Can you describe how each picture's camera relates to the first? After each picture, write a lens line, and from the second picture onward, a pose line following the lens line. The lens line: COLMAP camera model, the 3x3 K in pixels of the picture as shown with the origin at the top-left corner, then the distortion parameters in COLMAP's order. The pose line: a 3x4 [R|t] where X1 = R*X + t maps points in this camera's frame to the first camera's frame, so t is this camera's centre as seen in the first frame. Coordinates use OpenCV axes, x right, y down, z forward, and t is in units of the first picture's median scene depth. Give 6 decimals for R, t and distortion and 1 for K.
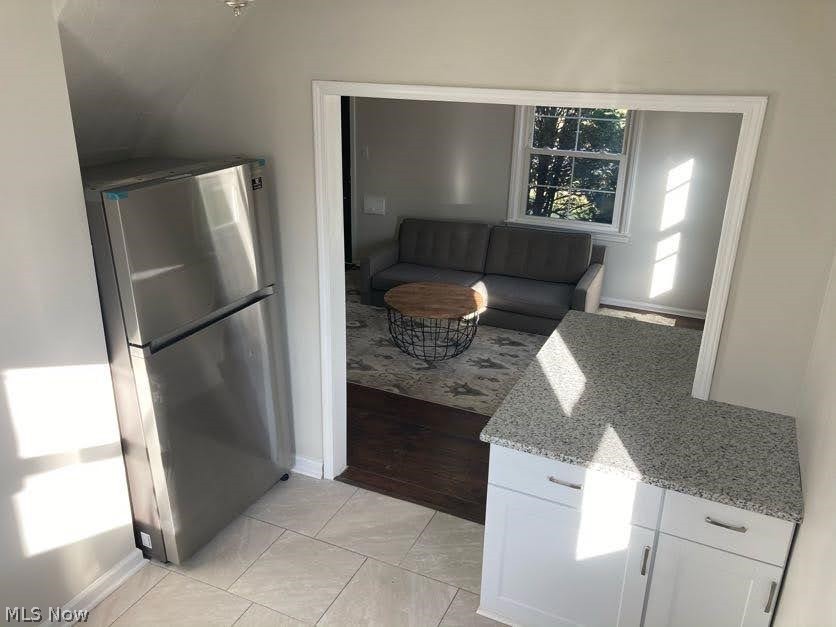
lens RADIAL K [[684.5, 0, 418.0], [0, 684.5, 313.5], [0, 0, 1]] dist [-0.001831, 0.000227]
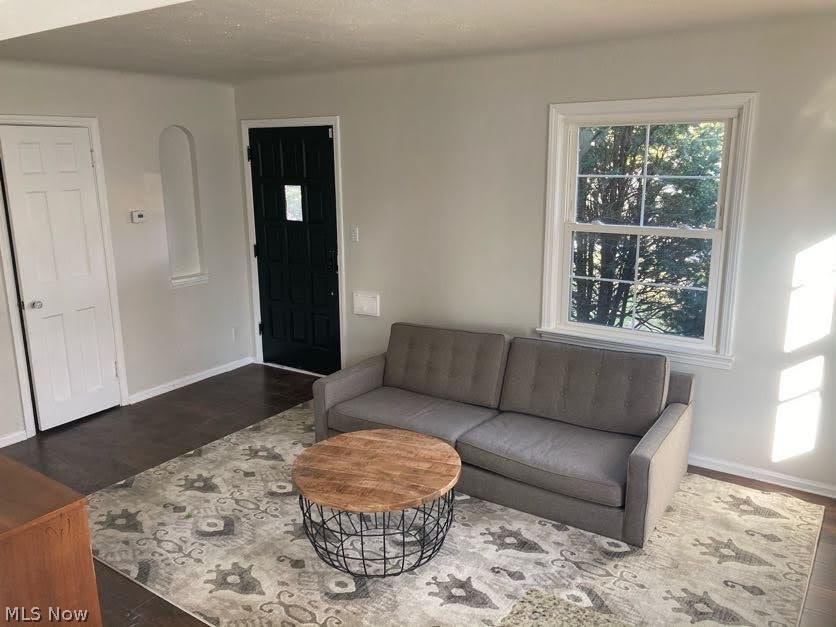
lens RADIAL K [[647.6, 0, 415.6], [0, 647.6, 294.3], [0, 0, 1]] dist [-0.002586, 0.003562]
pose [[0.982159, 0.008111, -0.187879, 0.137572], [-0.036890, 0.987968, -0.150197, -0.073749], [0.184401, 0.154449, 0.970640, 0.375968]]
